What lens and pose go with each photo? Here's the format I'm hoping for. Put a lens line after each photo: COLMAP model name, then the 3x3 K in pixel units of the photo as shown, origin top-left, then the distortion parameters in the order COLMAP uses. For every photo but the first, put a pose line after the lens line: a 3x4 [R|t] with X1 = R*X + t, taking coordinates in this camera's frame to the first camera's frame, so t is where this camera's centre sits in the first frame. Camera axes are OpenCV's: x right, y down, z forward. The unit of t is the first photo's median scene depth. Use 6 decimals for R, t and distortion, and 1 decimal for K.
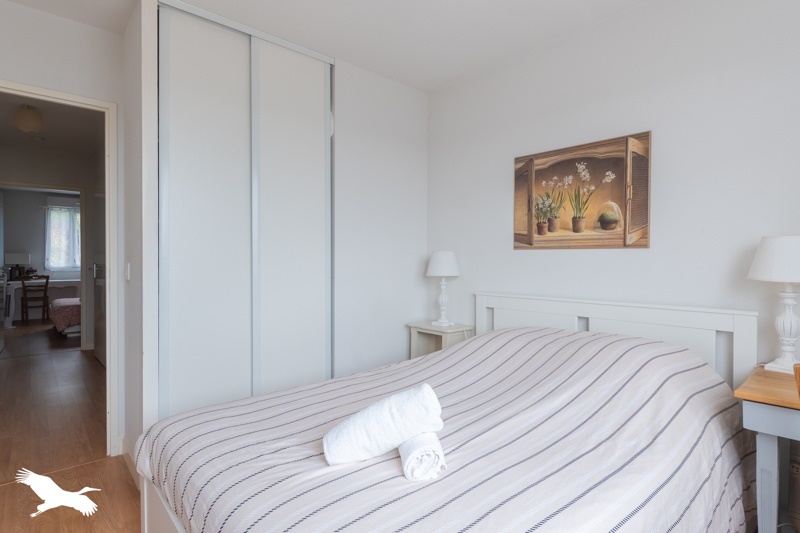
lens RADIAL K [[410.2, 0, 397.6], [0, 410.2, 265.6], [0, 0, 1]] dist [0.004474, 0.000598]
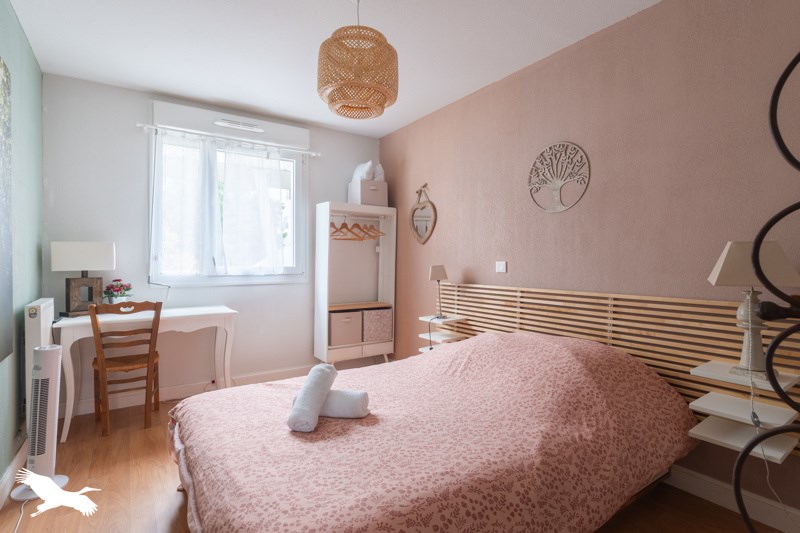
lens RADIAL K [[389.0, 0, 402.6], [0, 389.0, 267.0], [0, 0, 1]] dist [0.026951, 0.000476]
pose [[0.991632, -0.004267, -0.129024, -0.588176], [0.004208, 0.999991, -0.000734, -0.004717], [0.129026, 0.000184, 0.991641, 0.680128]]
